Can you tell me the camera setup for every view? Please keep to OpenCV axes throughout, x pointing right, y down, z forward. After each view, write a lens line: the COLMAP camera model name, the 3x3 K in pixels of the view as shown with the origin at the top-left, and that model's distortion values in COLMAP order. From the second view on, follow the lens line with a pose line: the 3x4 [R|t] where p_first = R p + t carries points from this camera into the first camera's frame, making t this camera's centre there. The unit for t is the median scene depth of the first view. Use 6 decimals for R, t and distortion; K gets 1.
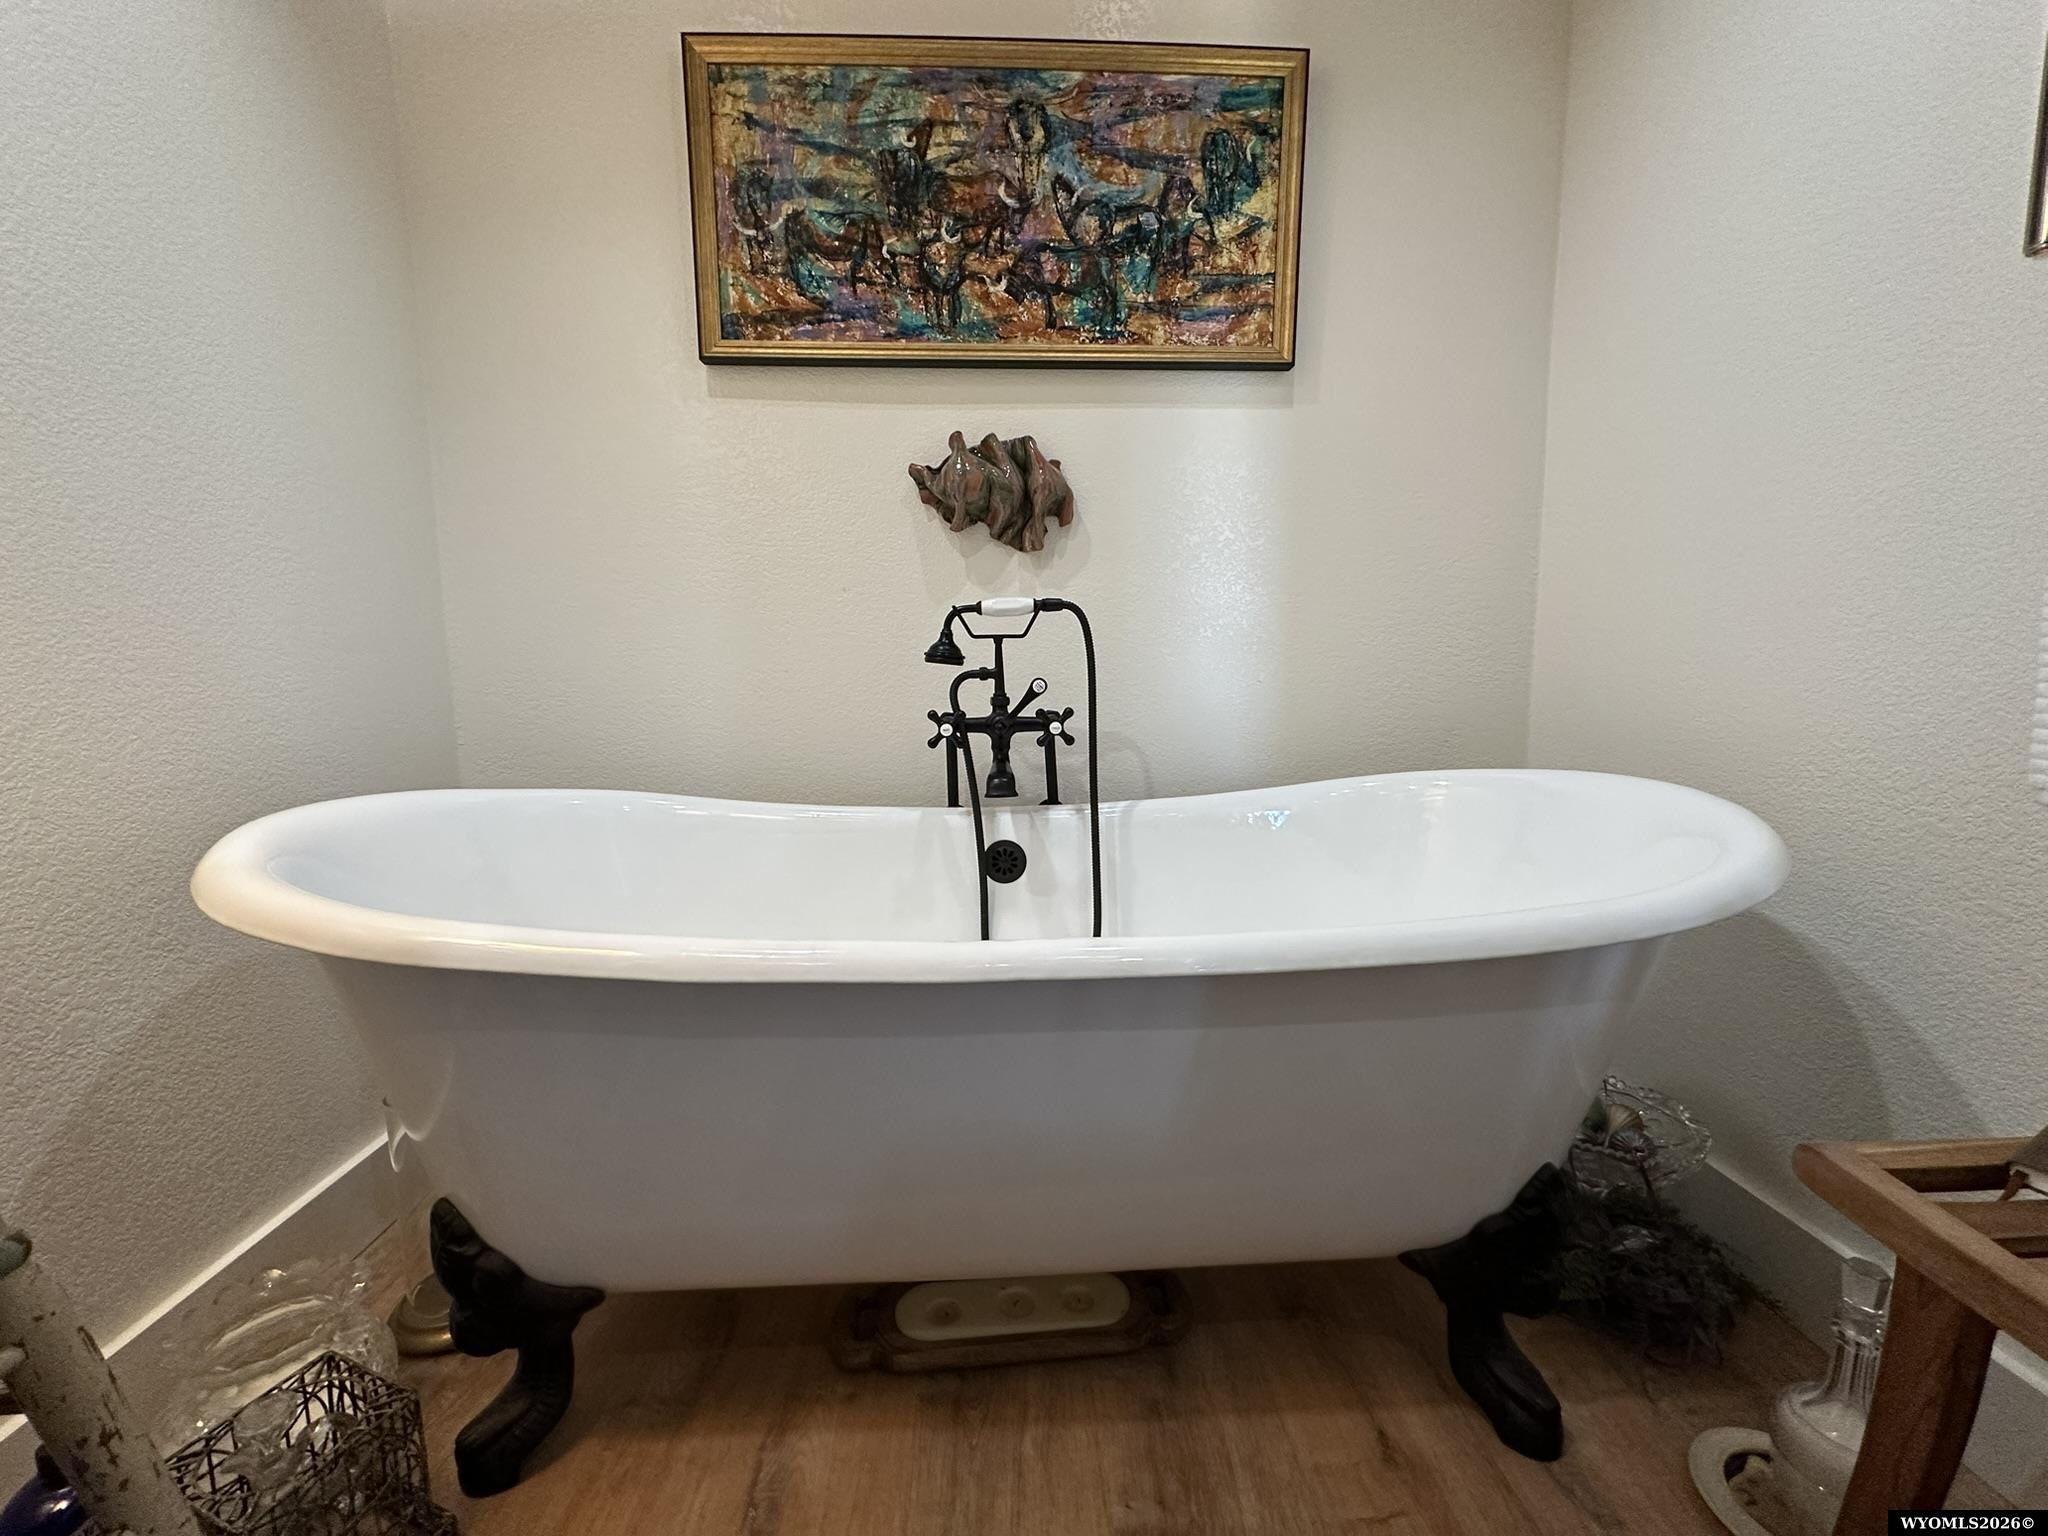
lens RADIAL K [[813.3, 0, 1025.0], [0, 813.3, 768.9], [0, 0, 1]] dist [-0.000825, -0.000801]
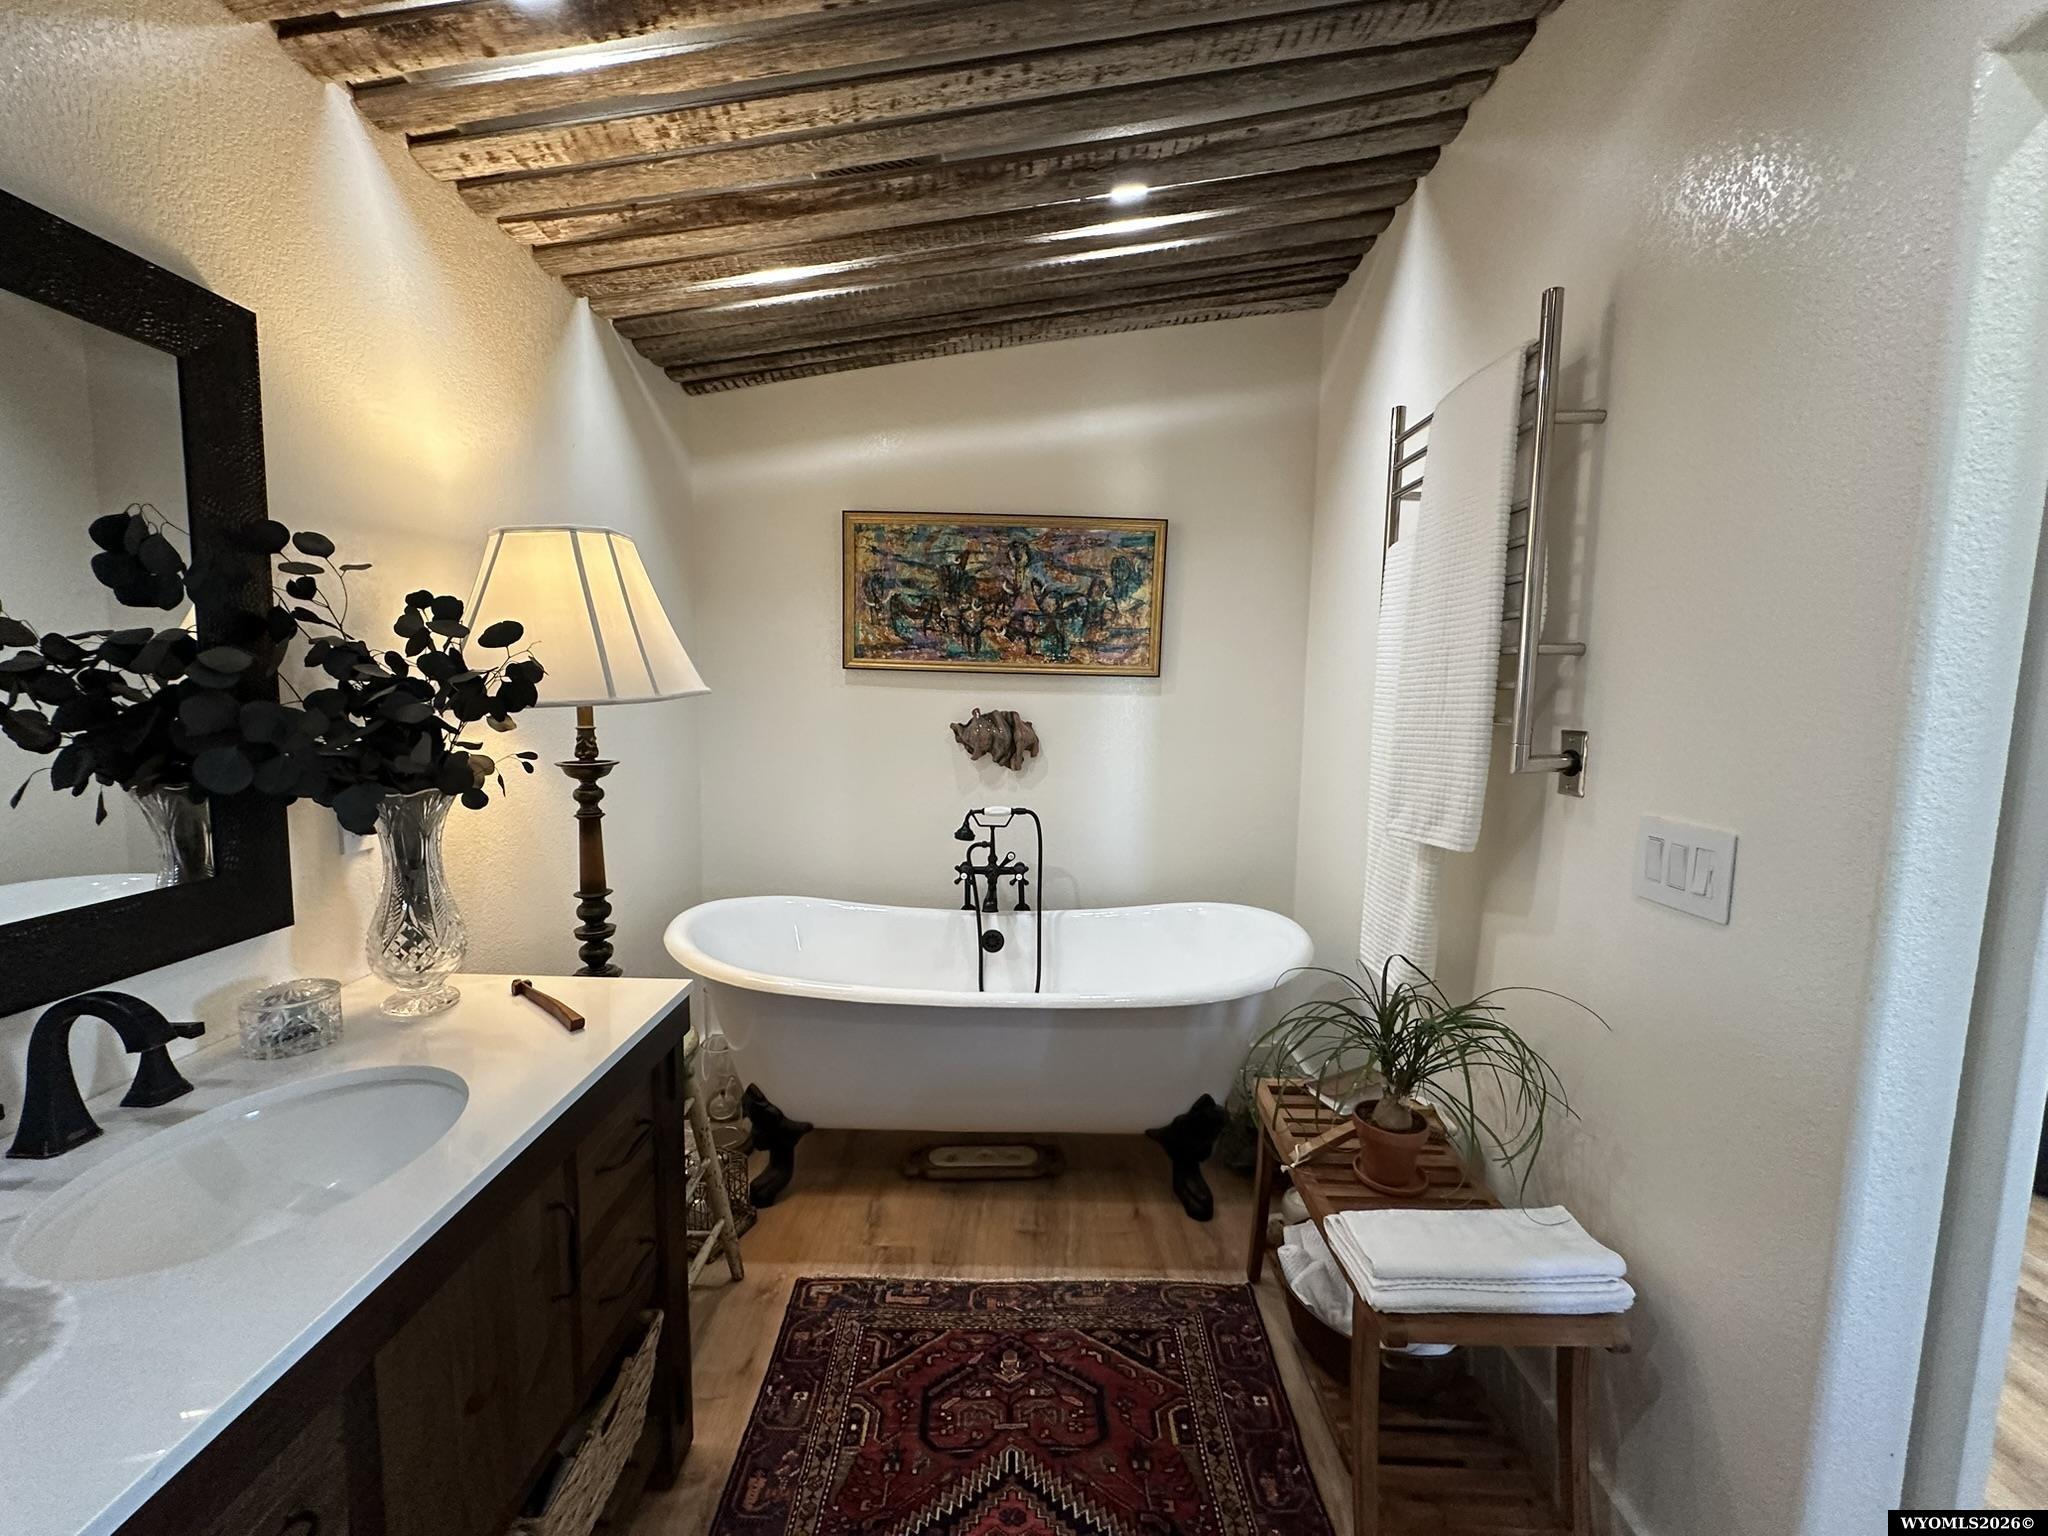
lens RADIAL K [[813.3, 0, 1027.7], [0, 813.3, 769.9], [0, 0, 1]] dist [-0.000825, -0.000801]
pose [[0.998579, 0.034364, -0.040740, 0.119330], [-0.034950, 0.999294, -0.013761, -0.260447], [0.040239, 0.015165, 0.999075, -0.895106]]
